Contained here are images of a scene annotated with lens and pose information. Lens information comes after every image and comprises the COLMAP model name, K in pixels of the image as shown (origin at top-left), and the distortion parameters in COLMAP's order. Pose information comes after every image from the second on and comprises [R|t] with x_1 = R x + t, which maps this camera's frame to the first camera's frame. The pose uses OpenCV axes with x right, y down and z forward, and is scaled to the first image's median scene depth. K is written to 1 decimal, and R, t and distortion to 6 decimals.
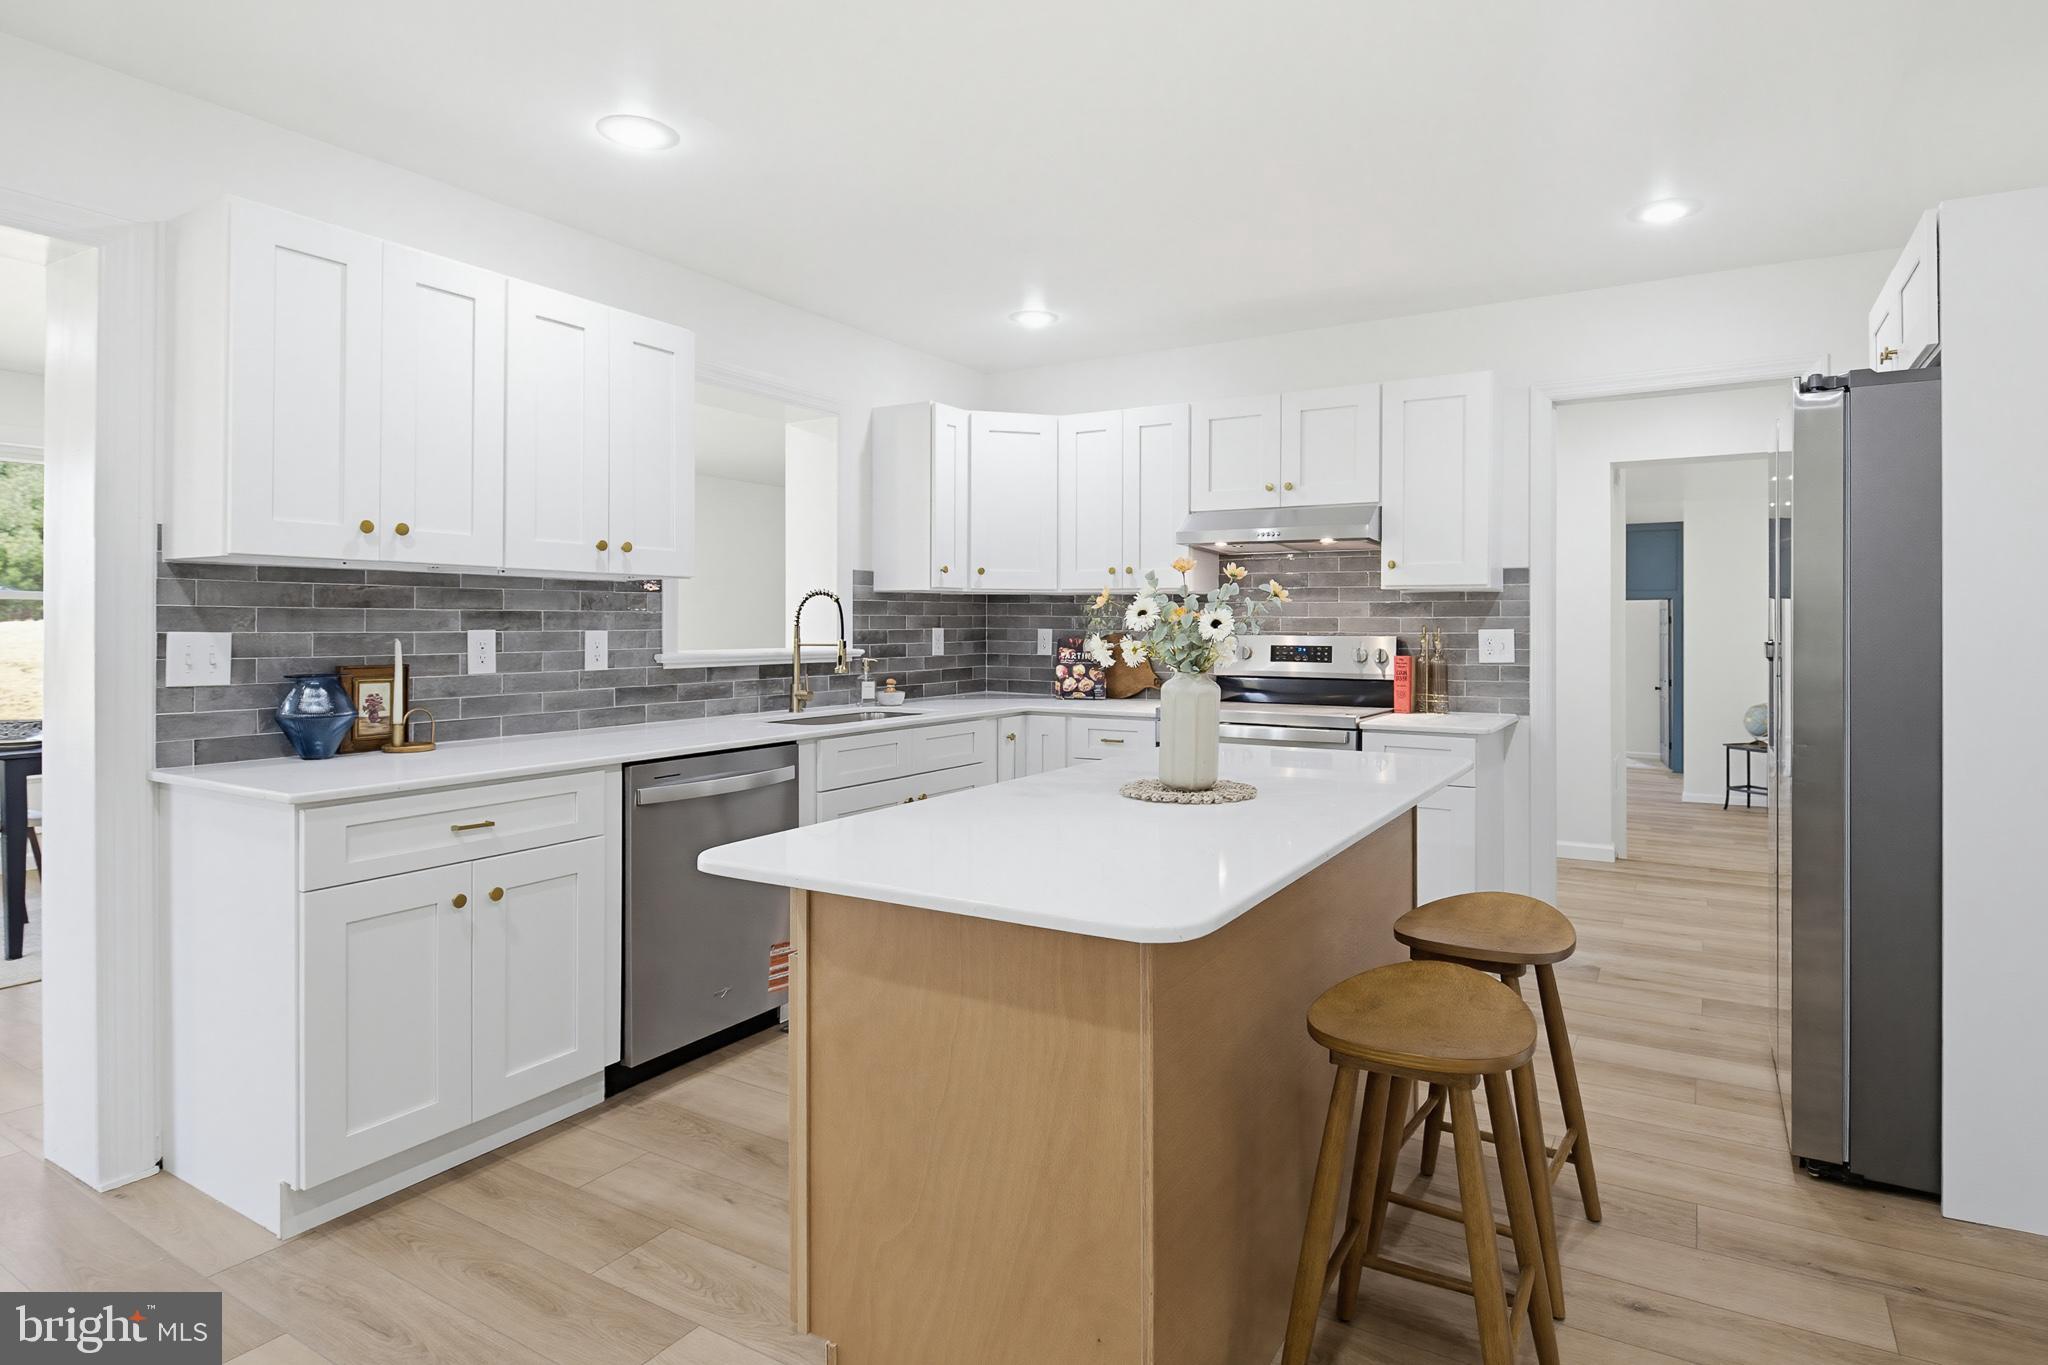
lens RADIAL K [[1118.6, 0, 1032.8], [0, 1118.6, 636.8], [0, 0, 1]] dist [0.018635, 0.000062]
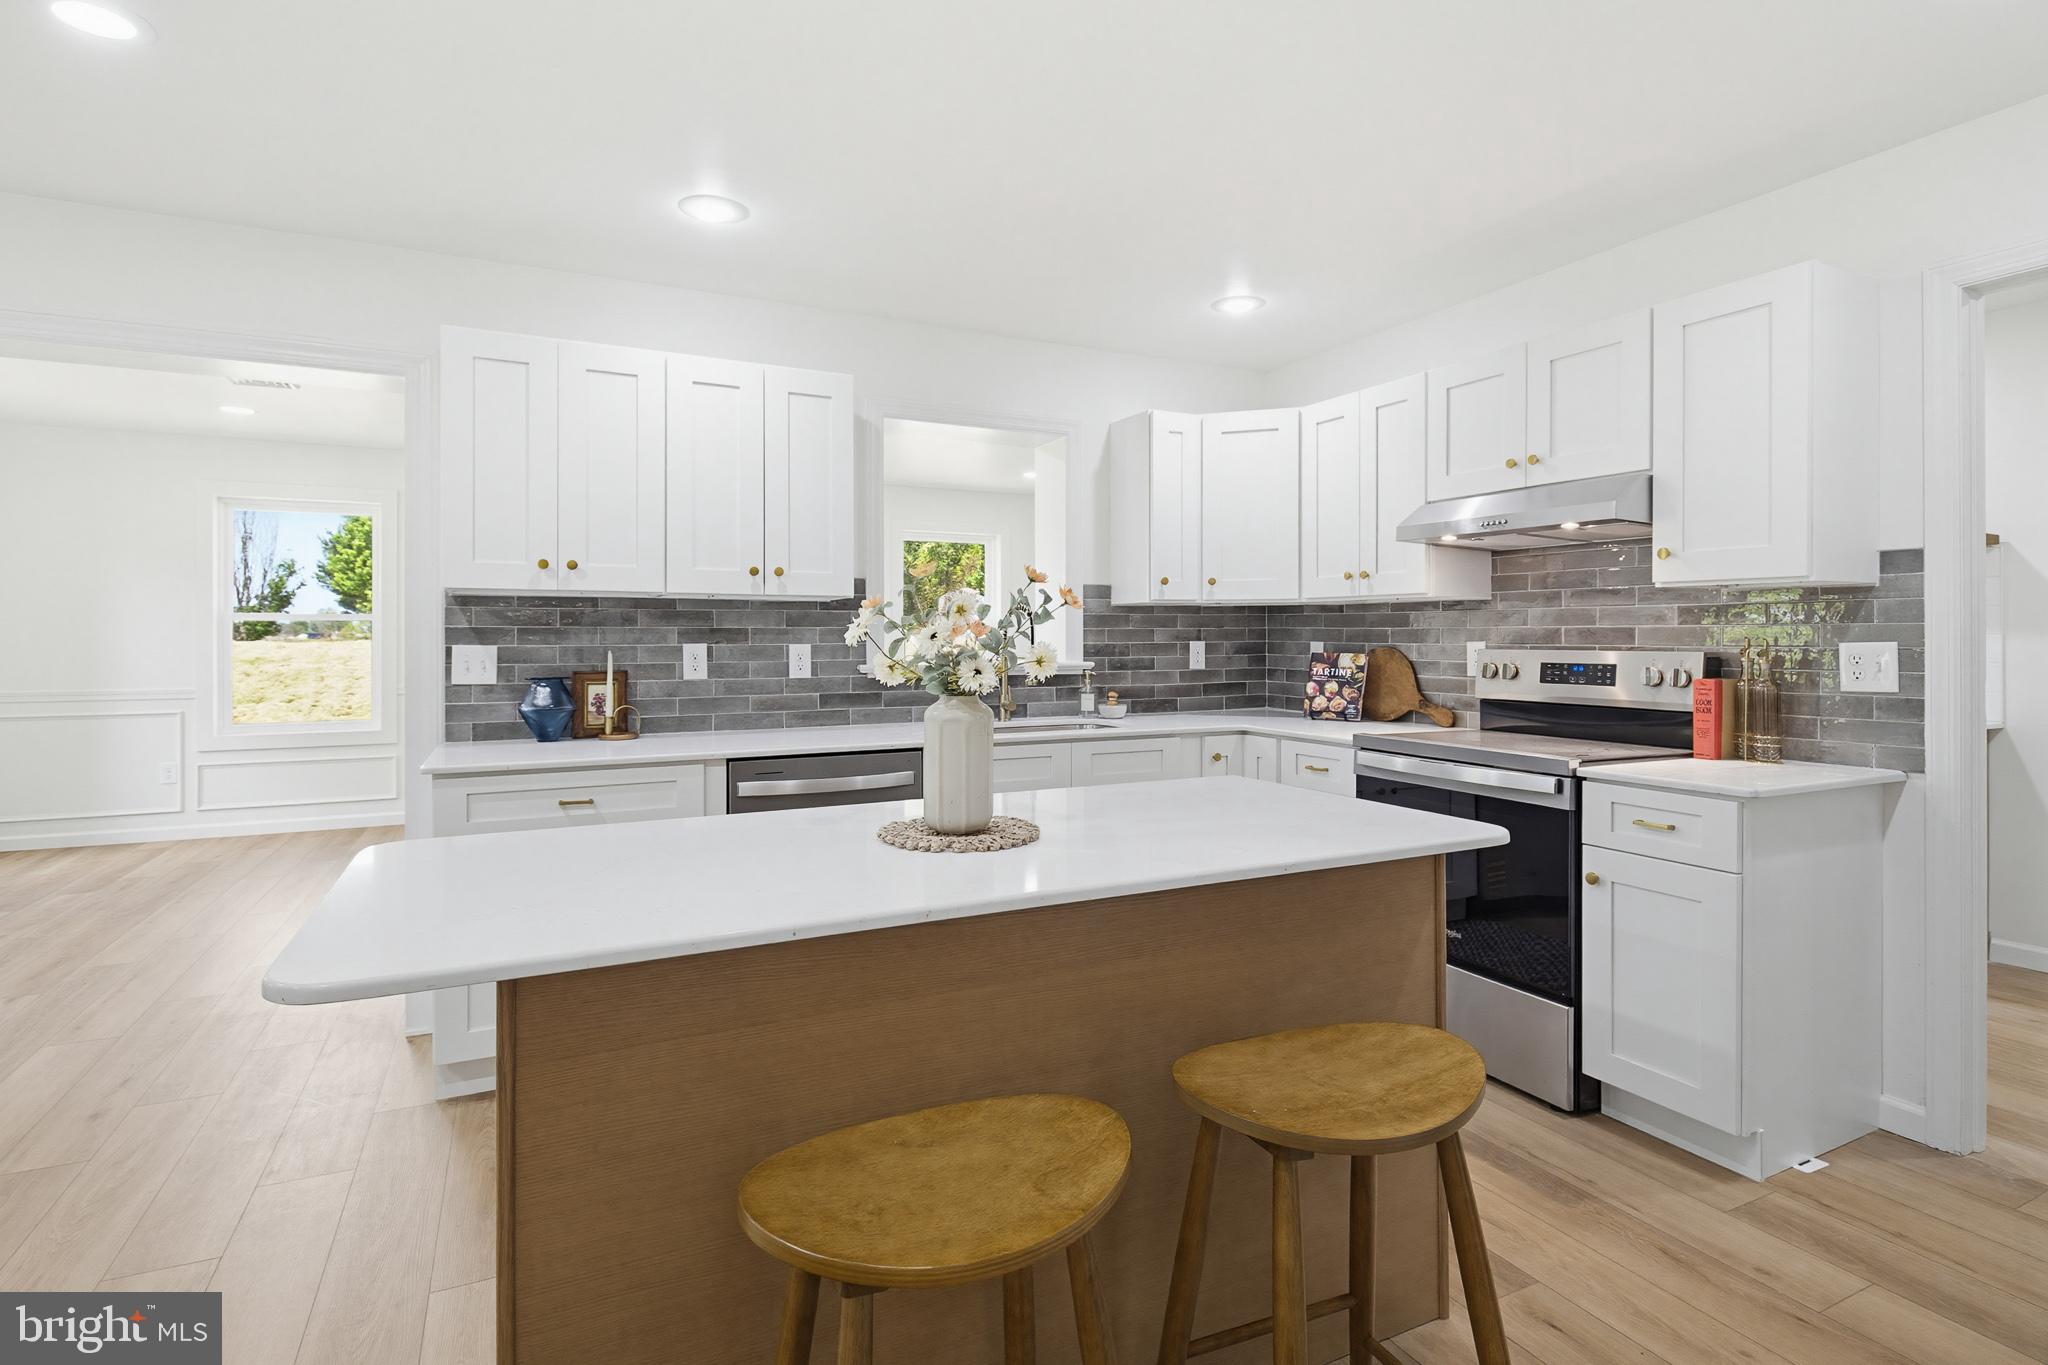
lens RADIAL K [[1015.1, 0, 1035.1], [0, 1015.1, 650.6], [0, 0, 1]] dist [0.030474, -0.023856]
pose [[0.833675, 0.003829, -0.552242, 0.334370], [-0.002574, 0.999992, 0.003049, -0.002179], [0.552249, -0.001121, 0.833678, 0.212597]]
